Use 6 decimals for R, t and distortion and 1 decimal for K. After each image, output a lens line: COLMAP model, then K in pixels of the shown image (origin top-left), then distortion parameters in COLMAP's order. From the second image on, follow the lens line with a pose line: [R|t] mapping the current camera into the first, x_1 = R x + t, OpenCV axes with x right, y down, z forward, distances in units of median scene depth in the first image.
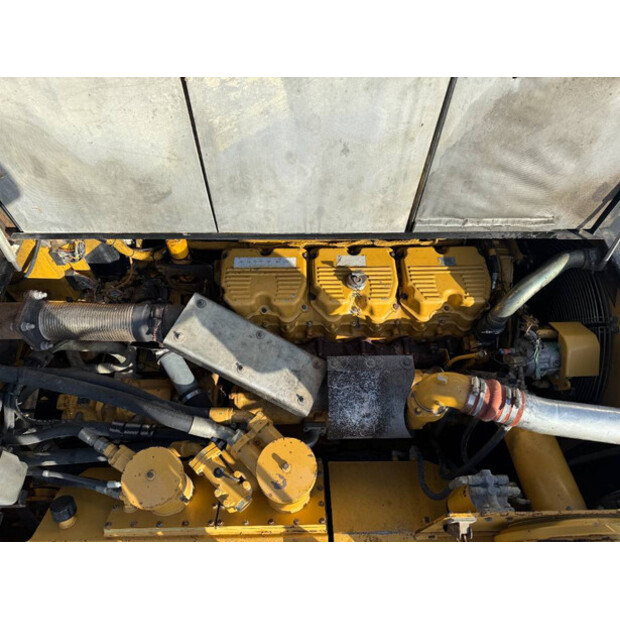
lens RADIAL K [[439.9, 0, 310.0], [0, 439.9, 310.0], [0, 0, 1]] dist [0.021598, -0.003121]
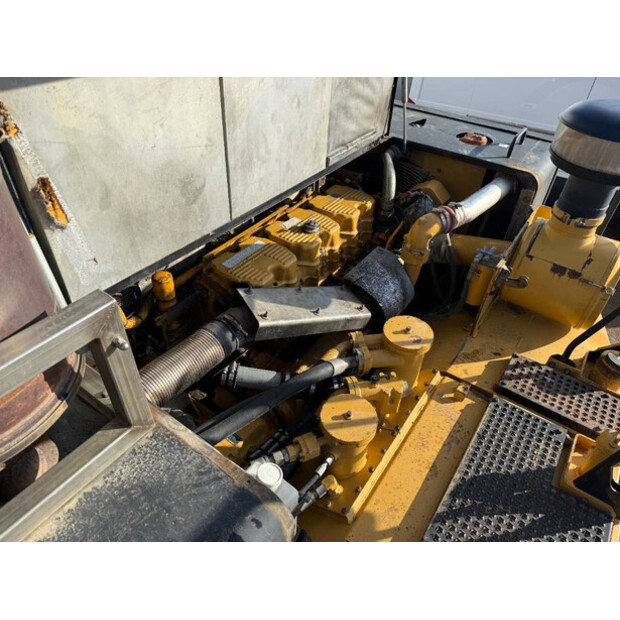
lens RADIAL K [[439.9, 0, 310.0], [0, 439.9, 310.0], [0, 0, 1]] dist [0.021598, -0.003121]
pose [[0.596587, -0.517955, 0.613031, -0.895945], [0.655081, 0.755558, 0.000868, 0.124329], [-0.463630, 0.401067, 0.790058, 0.126740]]
